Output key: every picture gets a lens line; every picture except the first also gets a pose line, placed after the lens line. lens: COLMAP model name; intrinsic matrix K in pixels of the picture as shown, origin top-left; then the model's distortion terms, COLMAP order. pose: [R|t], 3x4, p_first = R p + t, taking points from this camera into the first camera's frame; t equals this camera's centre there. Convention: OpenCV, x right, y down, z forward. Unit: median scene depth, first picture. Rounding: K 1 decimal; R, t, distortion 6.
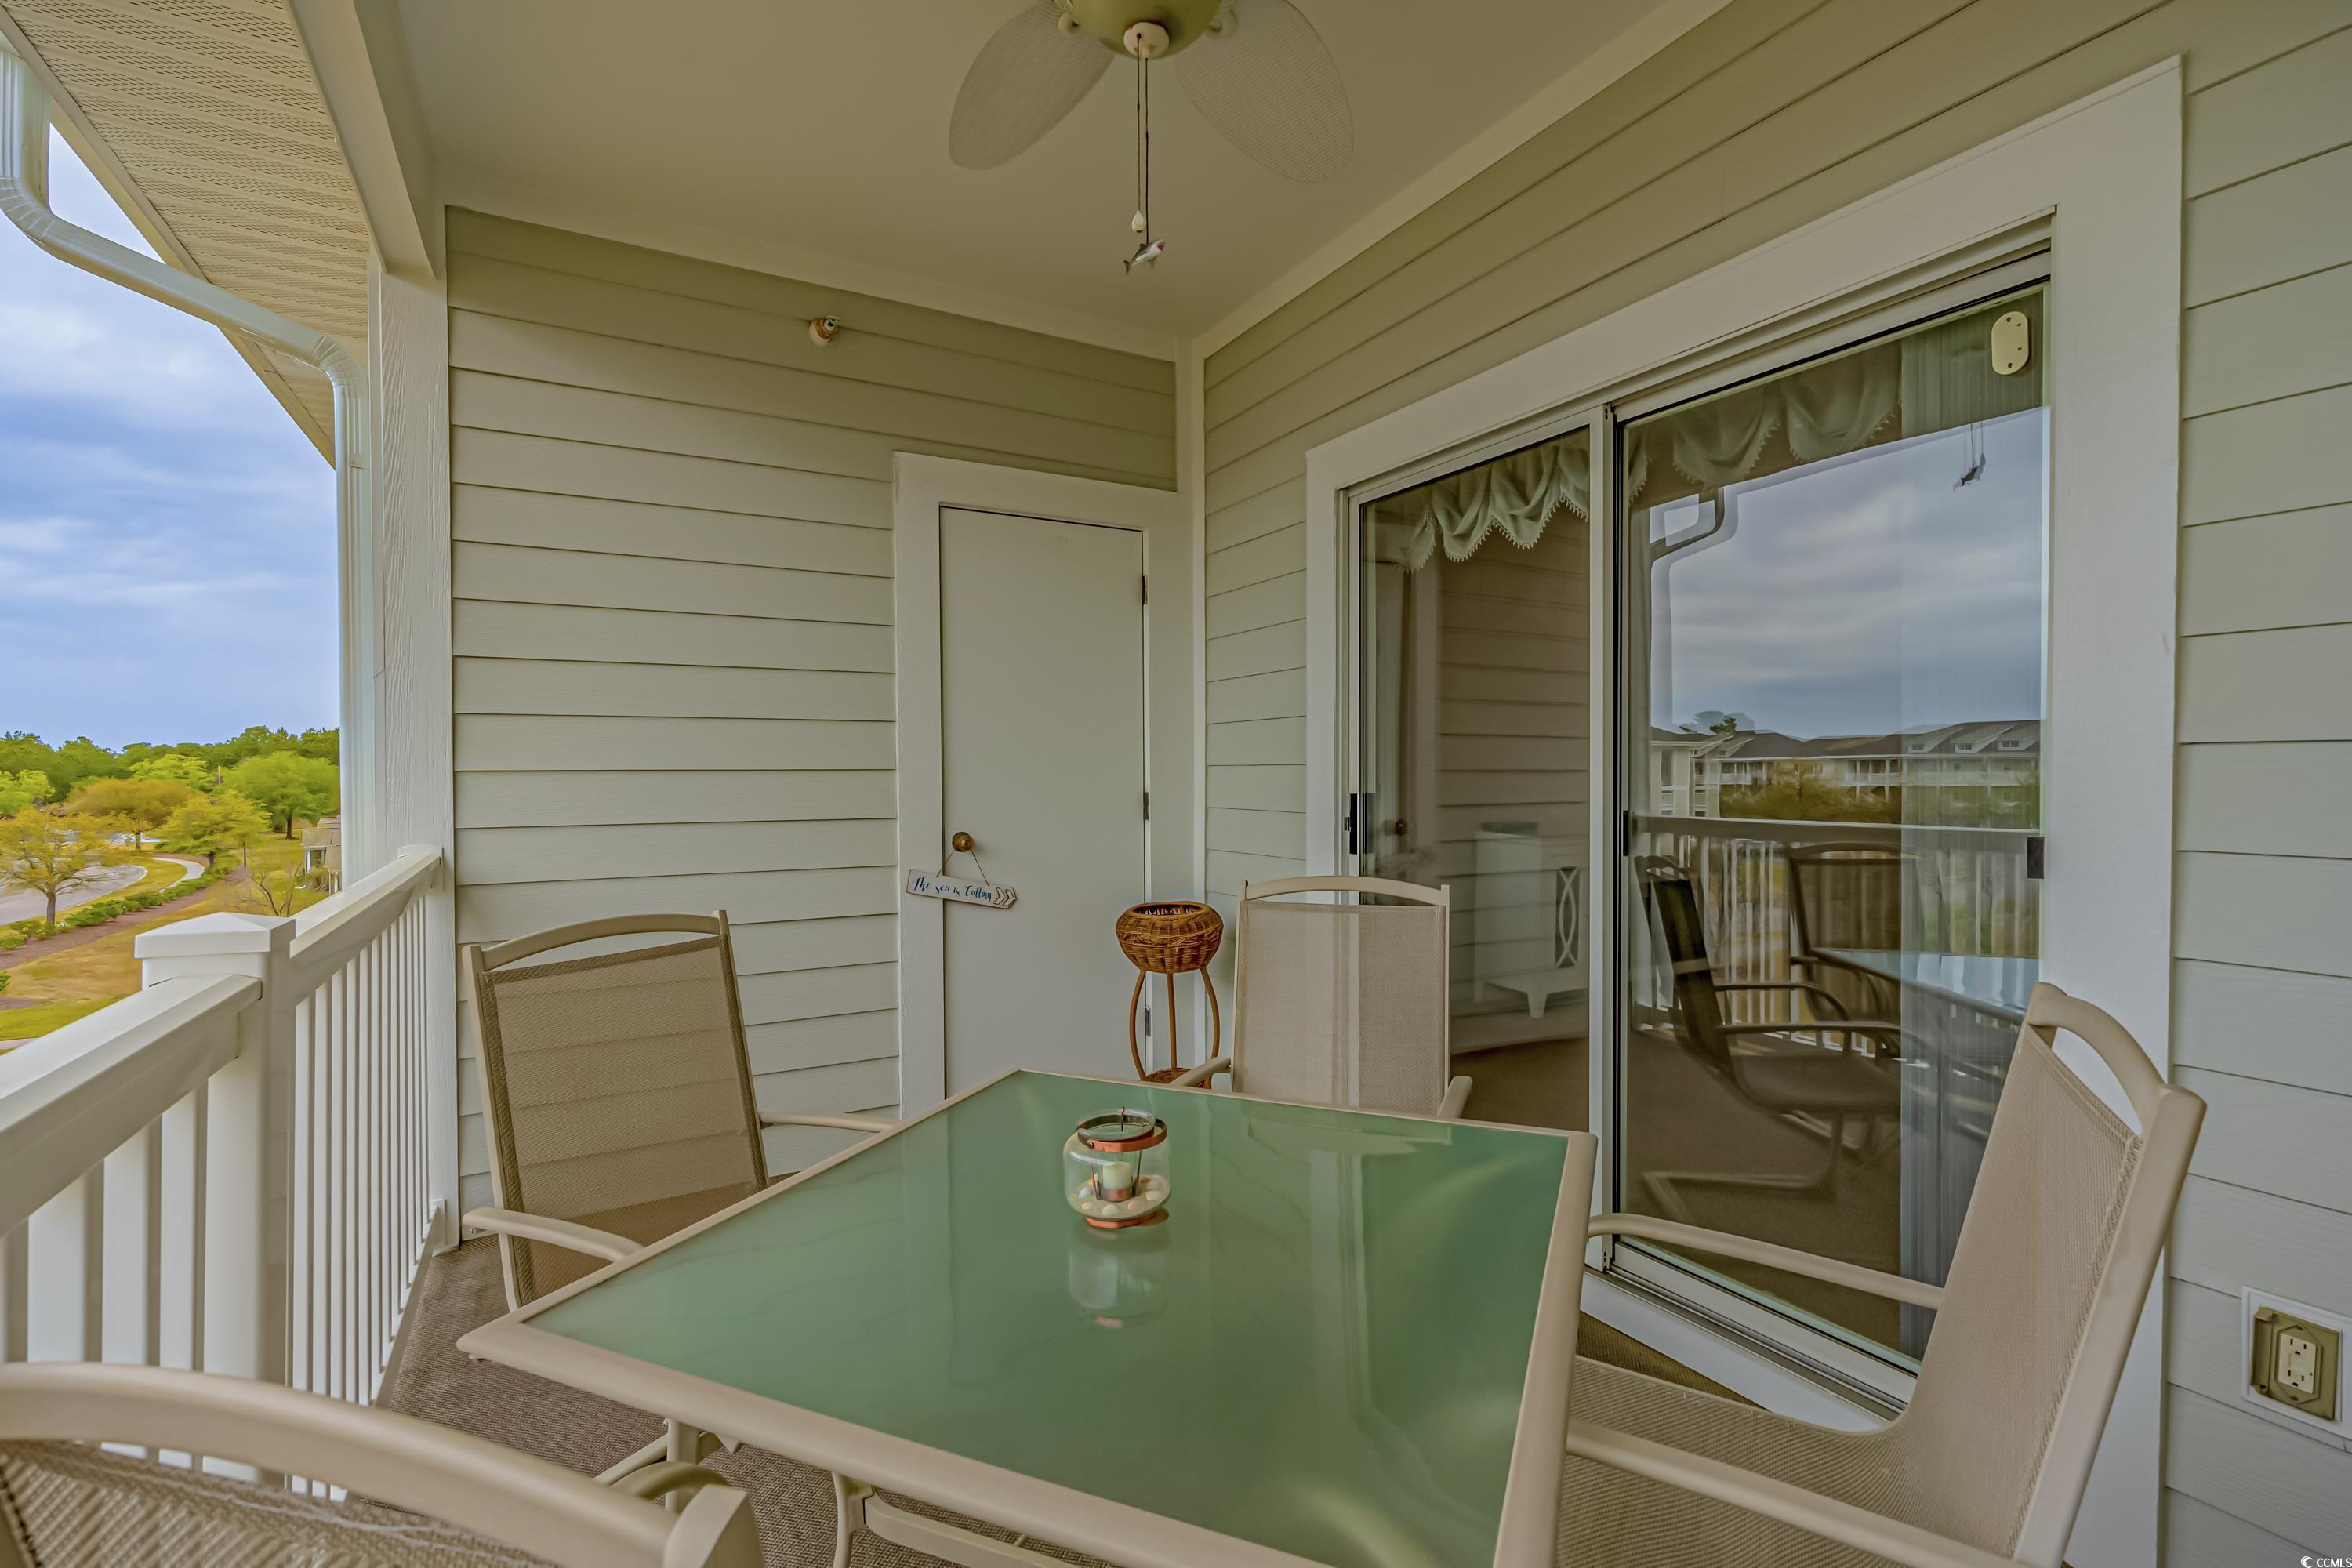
lens RADIAL K [[1067.1, 0, 1177.9], [0, 1067.1, 785.7], [0, 0, 1]] dist [-0.018212, 0.007456]
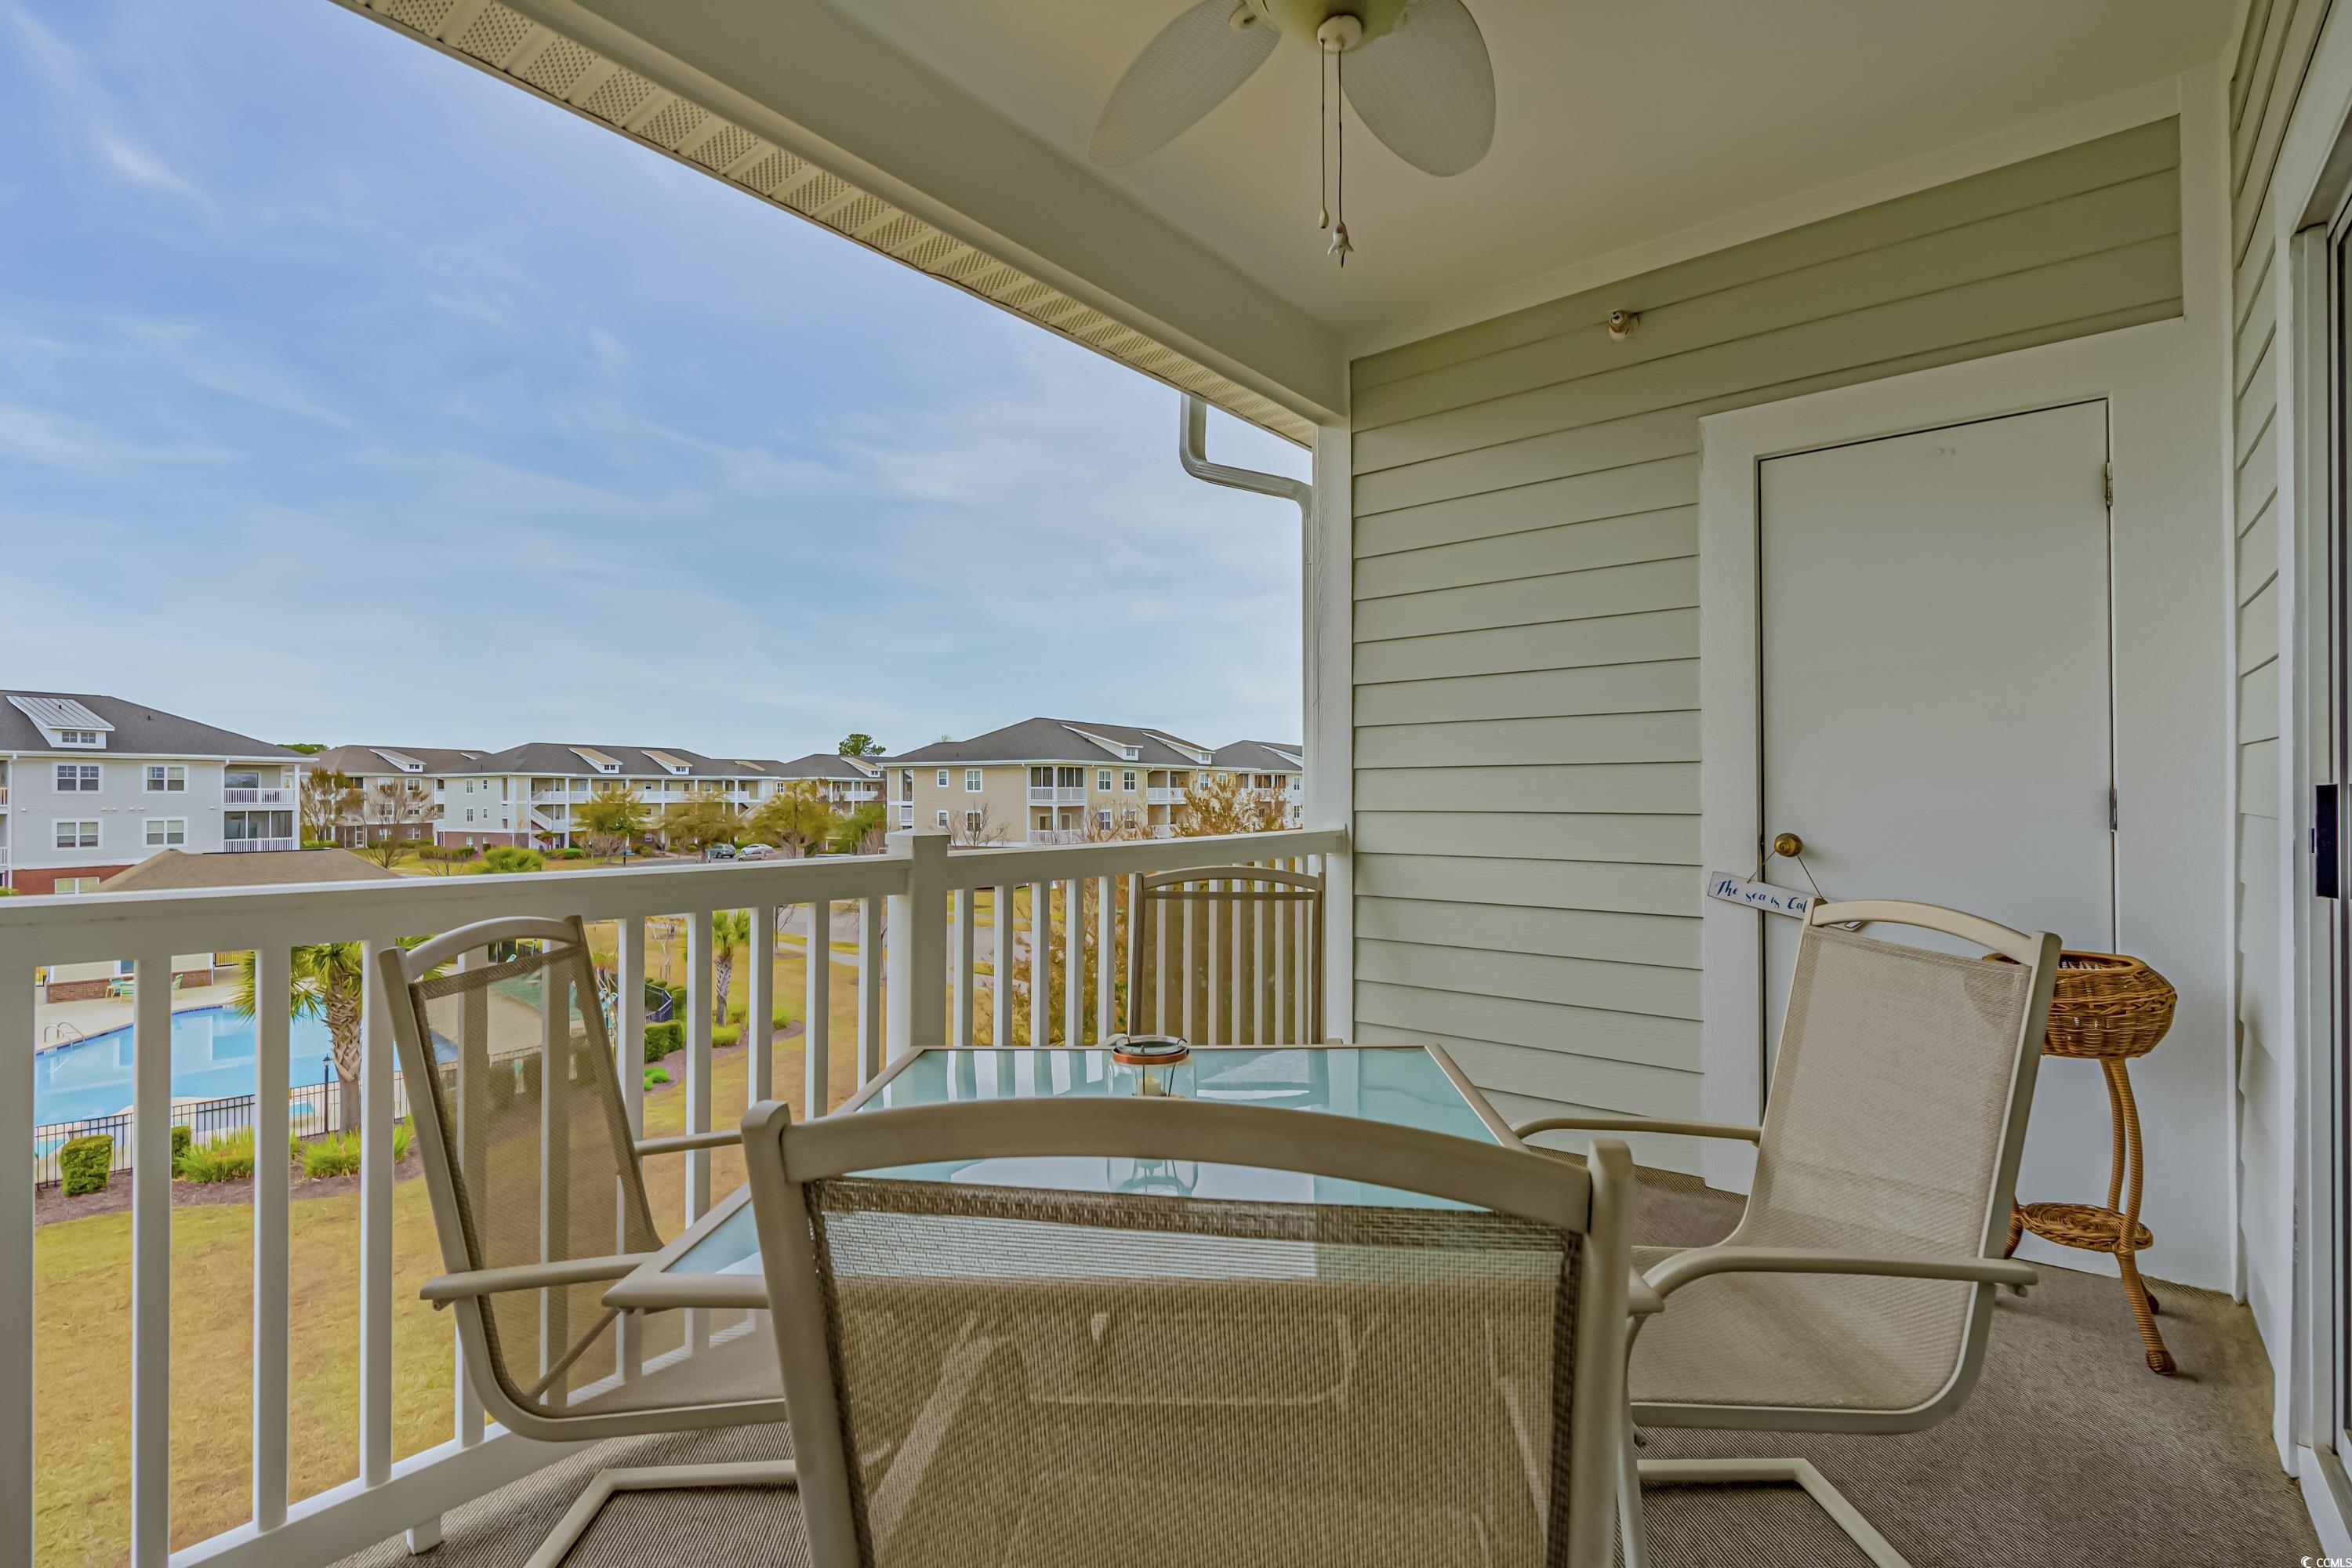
lens RADIAL K [[1056.9, 0, 1185.8], [0, 1056.9, 787.3], [0, 0, 1]] dist [0.001179, 0.000321]
pose [[0.348635, -0.001786, -0.937257, 0.438788], [-0.006962, 0.999966, -0.004495, 0.014153], [0.937233, 0.008093, 0.348611, 0.261583]]
